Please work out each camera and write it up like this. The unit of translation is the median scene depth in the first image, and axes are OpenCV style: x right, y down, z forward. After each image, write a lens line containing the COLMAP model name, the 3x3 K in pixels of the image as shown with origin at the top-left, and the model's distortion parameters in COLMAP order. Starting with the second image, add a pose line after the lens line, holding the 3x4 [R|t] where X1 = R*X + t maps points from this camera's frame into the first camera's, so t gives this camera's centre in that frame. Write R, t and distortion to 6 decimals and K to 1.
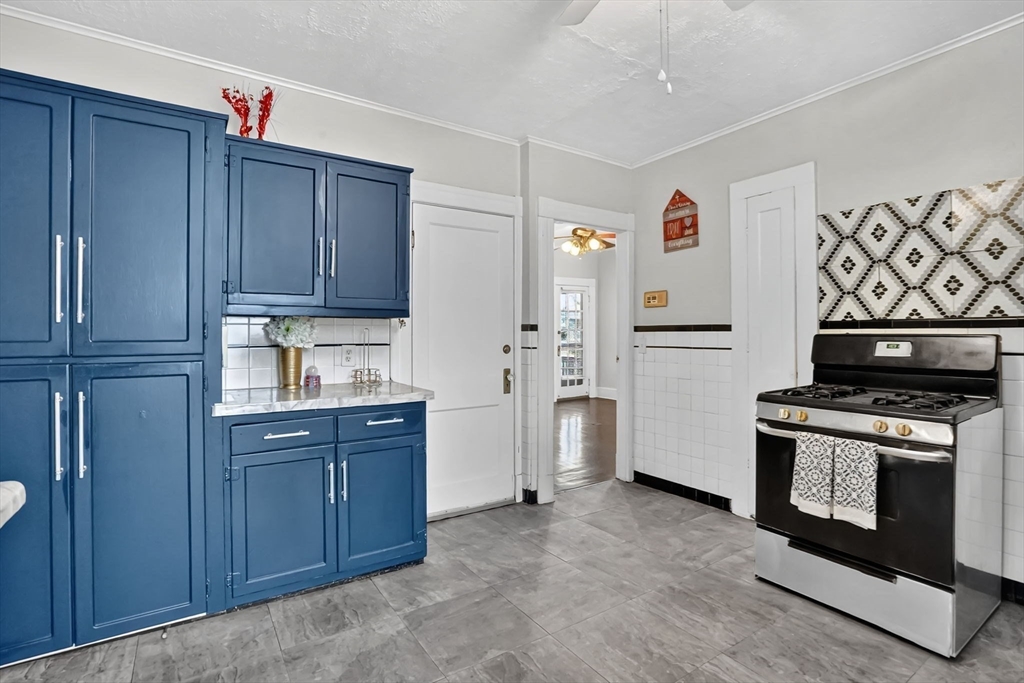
lens RADIAL K [[494.6, 0, 509.1], [0, 494.6, 316.0], [0, 0, 1]] dist [0.001626, 0.000081]
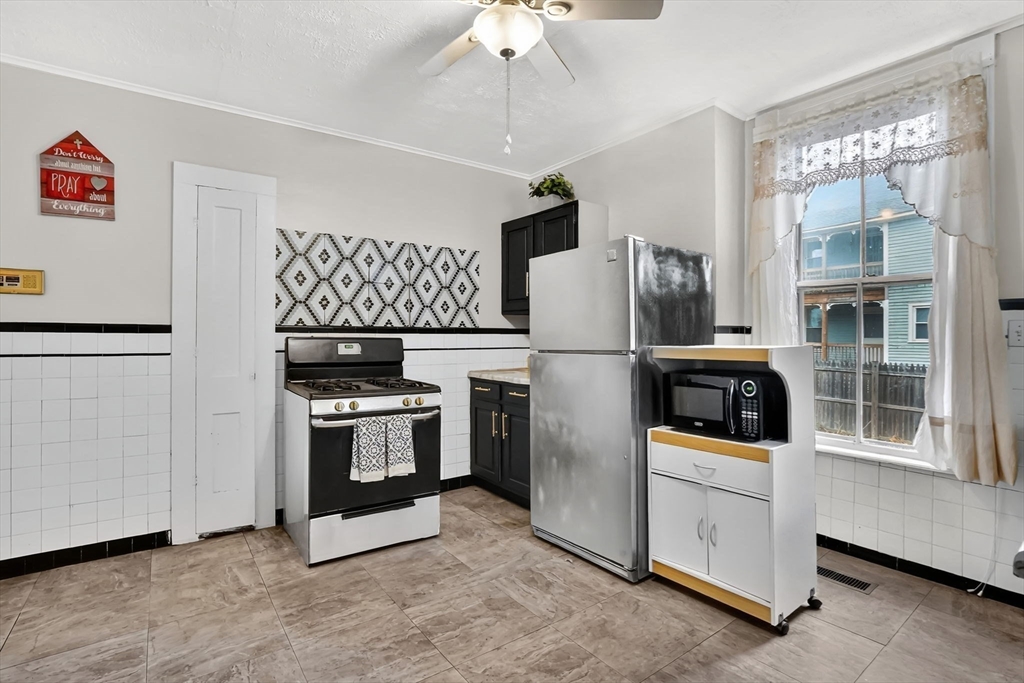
lens RADIAL K [[498.3, 0, 513.4], [0, 498.3, 329.9], [0, 0, 1]] dist [-0.071220, 0.026087]
pose [[-0.041784, 0.024485, 0.998827, -0.495788], [-0.035082, 0.999047, -0.025958, 0.031642], [-0.998511, -0.036125, -0.040885, 0.548818]]
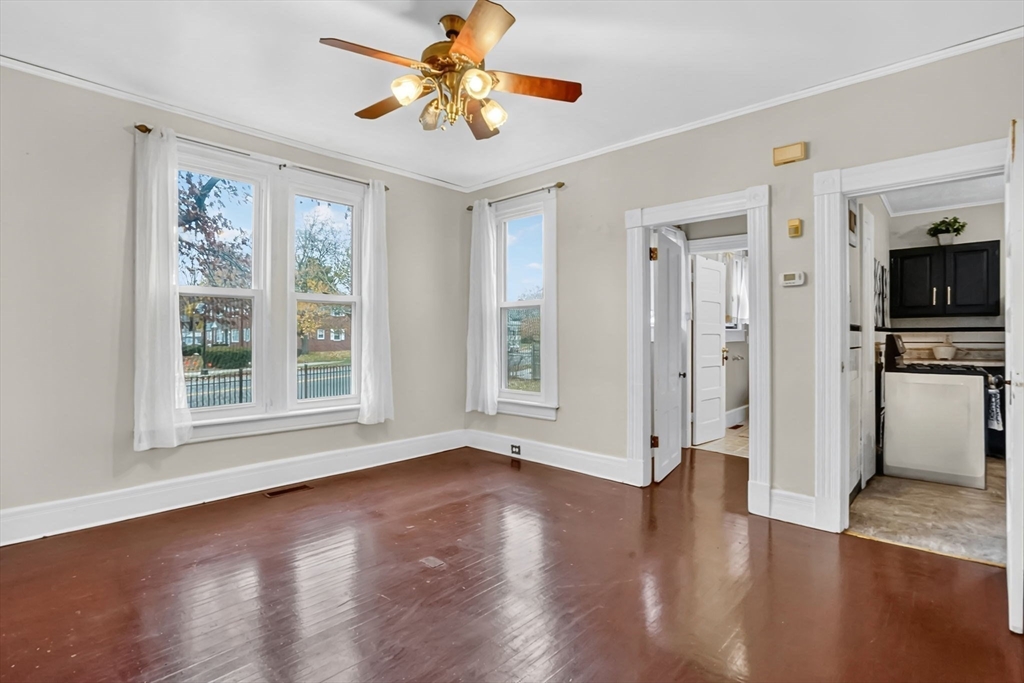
lens RADIAL K [[498.3, 0, 513.4], [0, 498.3, 329.9], [0, 0, 1]] dist [-0.071220, 0.026087]
pose [[-0.213746, 0.014125, 0.976787, -0.571300], [-0.030326, 0.999318, -0.021087, 0.091520], [-0.976419, -0.034129, -0.213172, 2.469164]]
